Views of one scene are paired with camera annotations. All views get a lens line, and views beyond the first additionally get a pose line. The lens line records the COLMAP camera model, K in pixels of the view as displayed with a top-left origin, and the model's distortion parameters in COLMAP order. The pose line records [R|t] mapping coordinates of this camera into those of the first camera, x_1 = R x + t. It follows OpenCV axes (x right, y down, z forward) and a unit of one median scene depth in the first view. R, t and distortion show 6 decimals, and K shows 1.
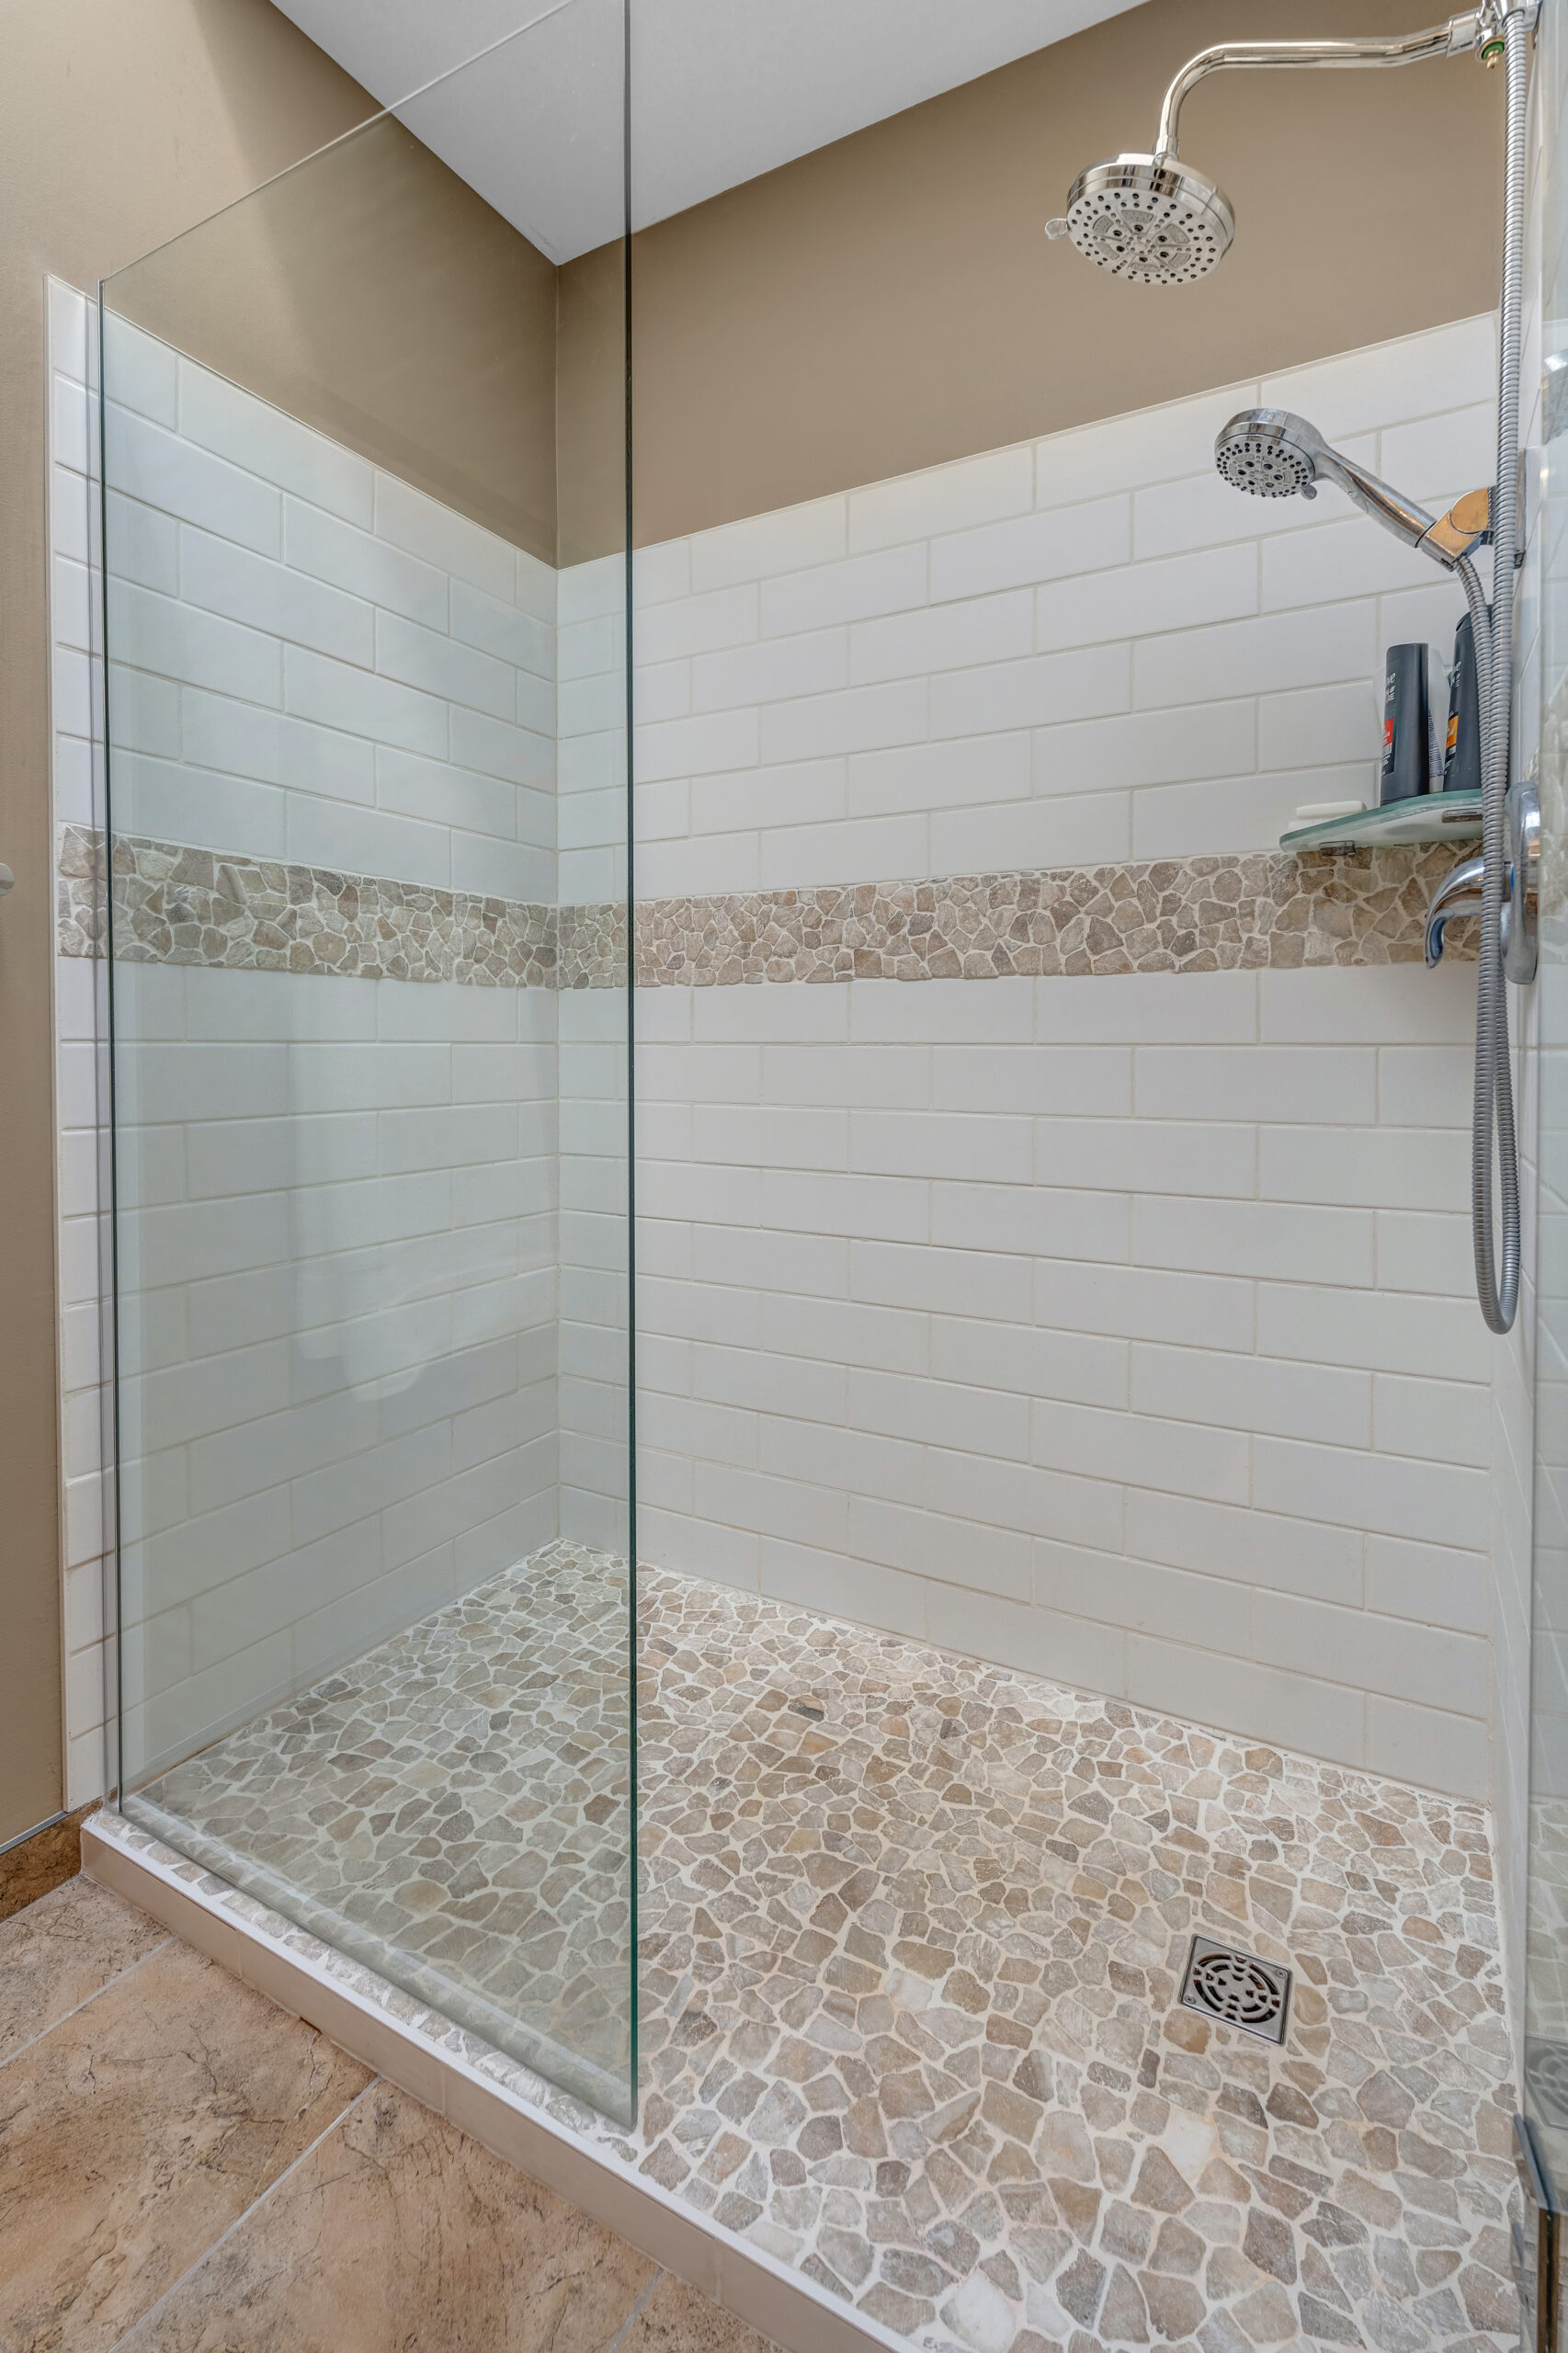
lens RADIAL K [[1059.6, 0, 763.7], [0, 1059.6, 1070.5], [0, 0, 1]] dist [-0.003266, 0.000398]
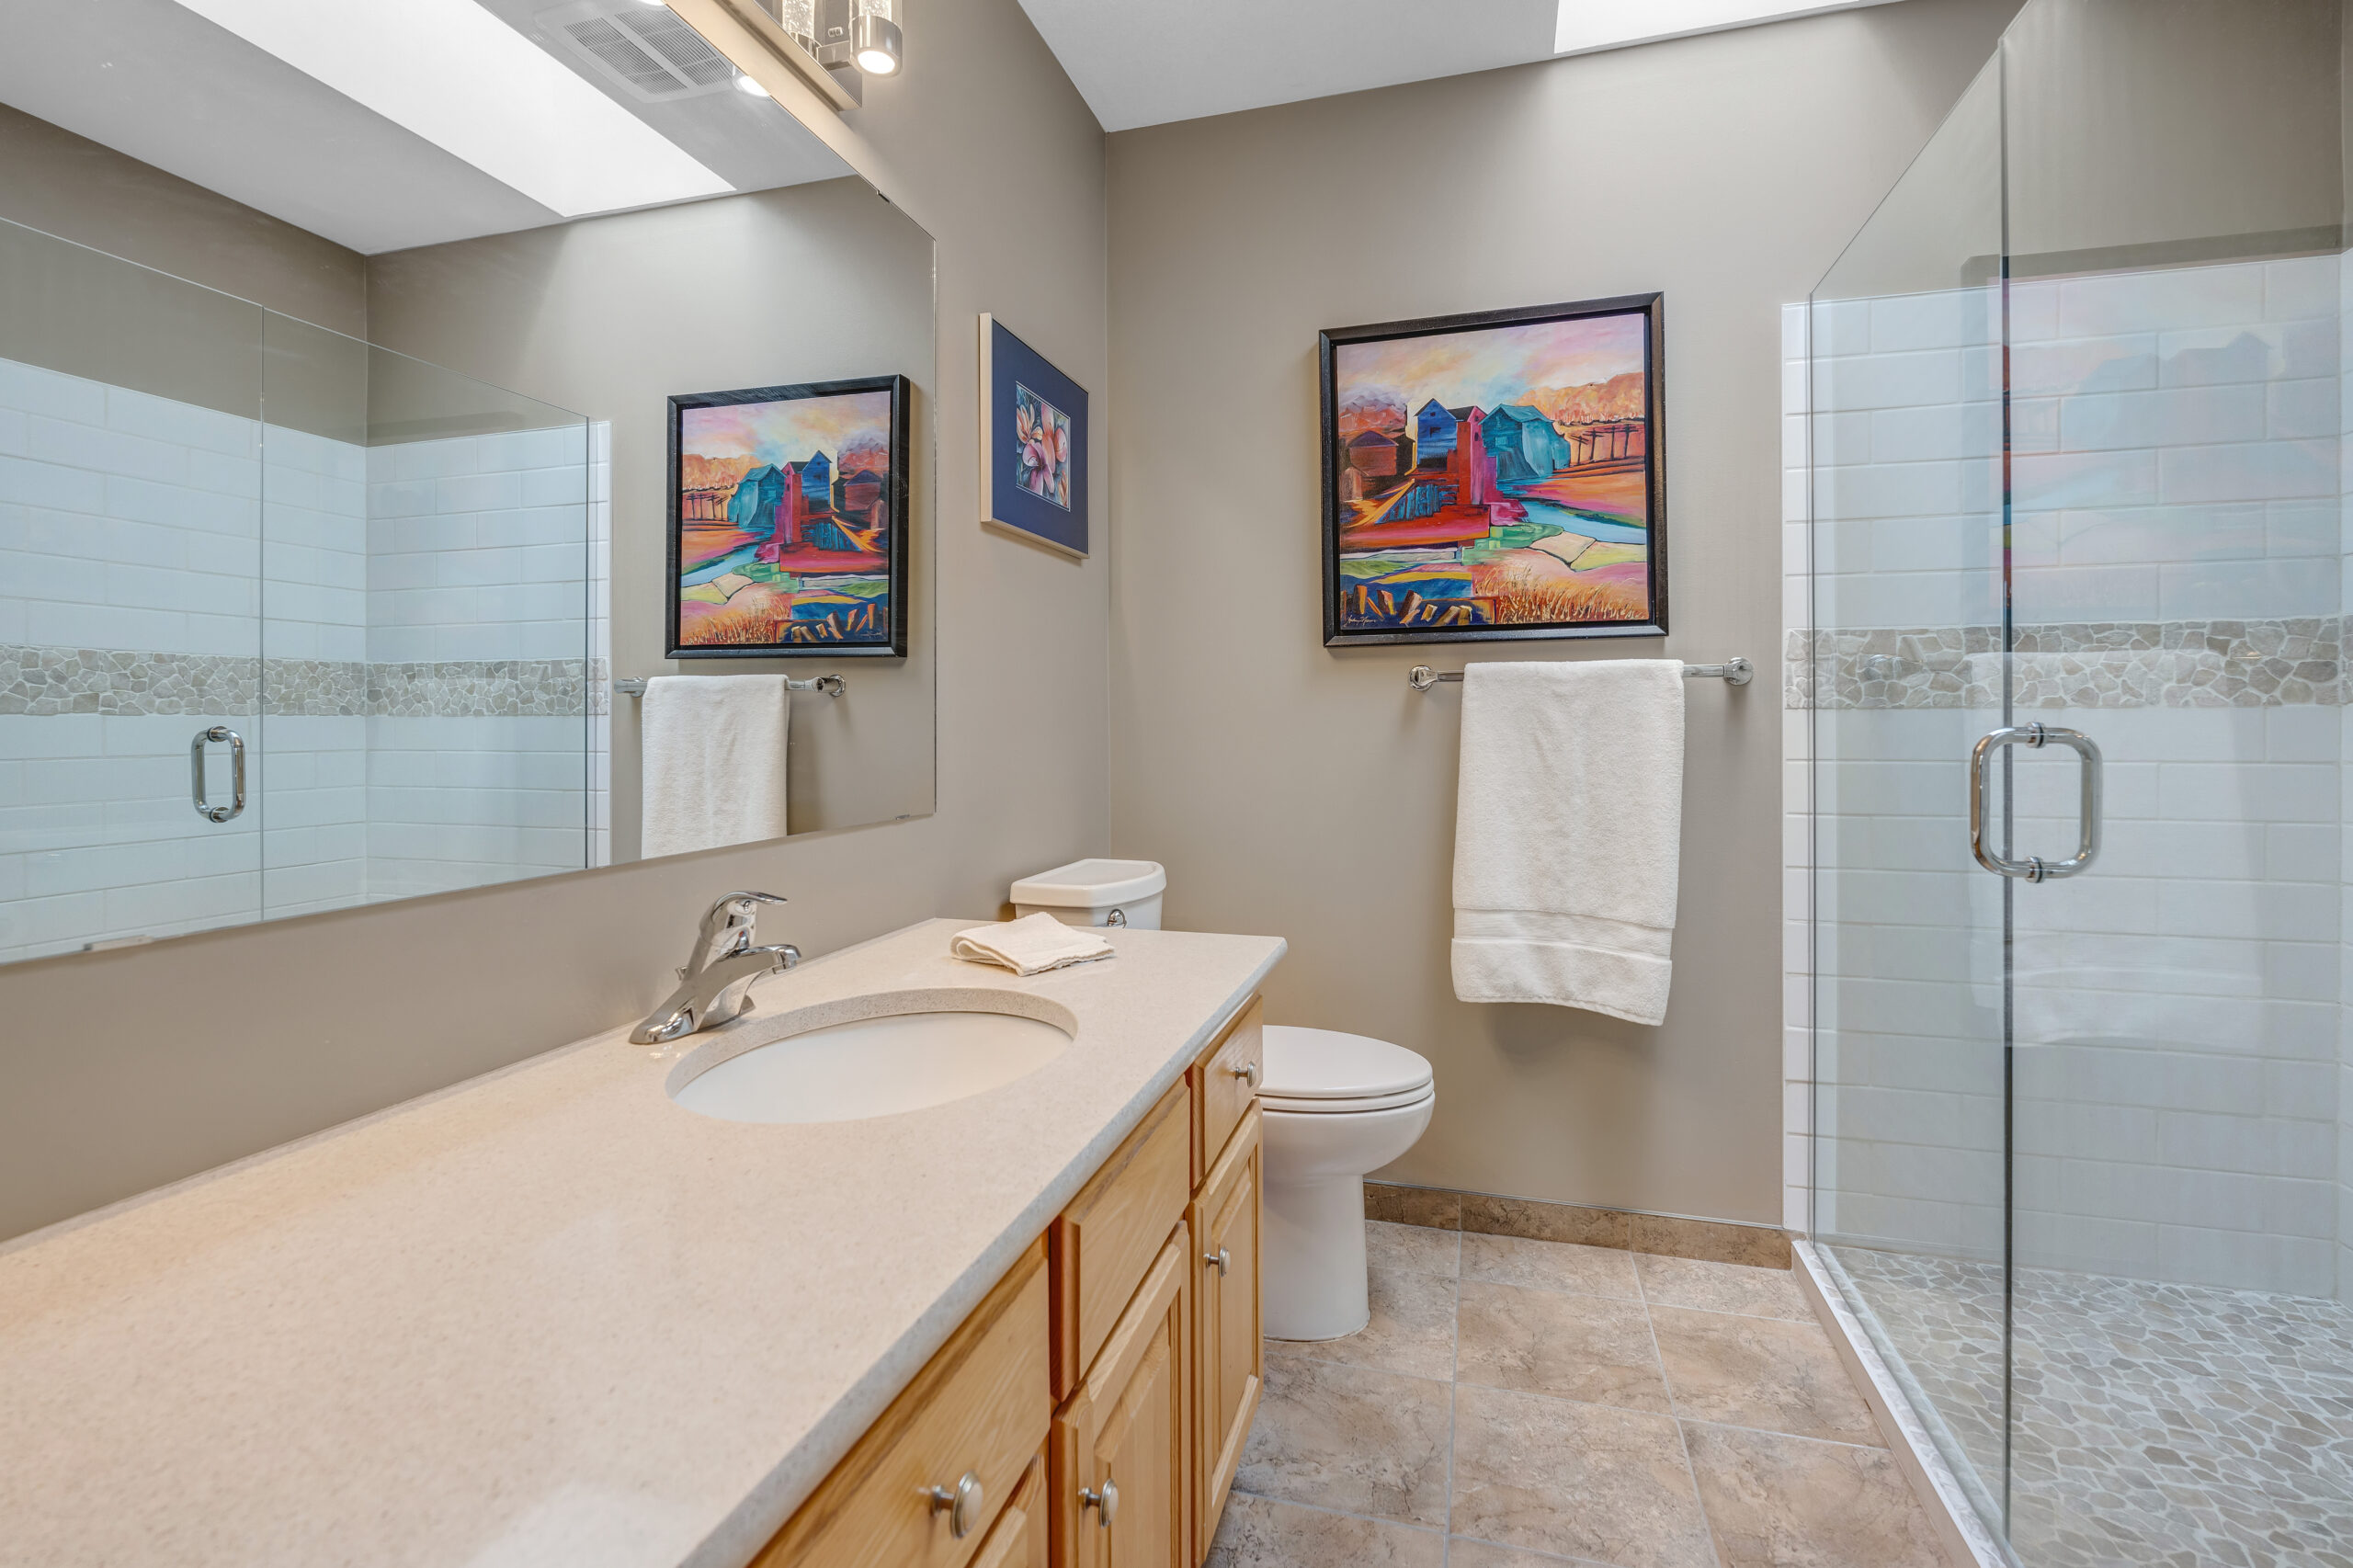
lens RADIAL K [[1059.6, 0, 1182.8], [0, 1059.6, 723.4], [0, 0, 1]] dist [-0.003266, 0.000398]
pose [[0.227519, 0.002422, -0.973771, 0.663765], [-0.013389, 0.999910, -0.000641, -0.065042], [0.973682, 0.013184, 0.227531, -0.269592]]
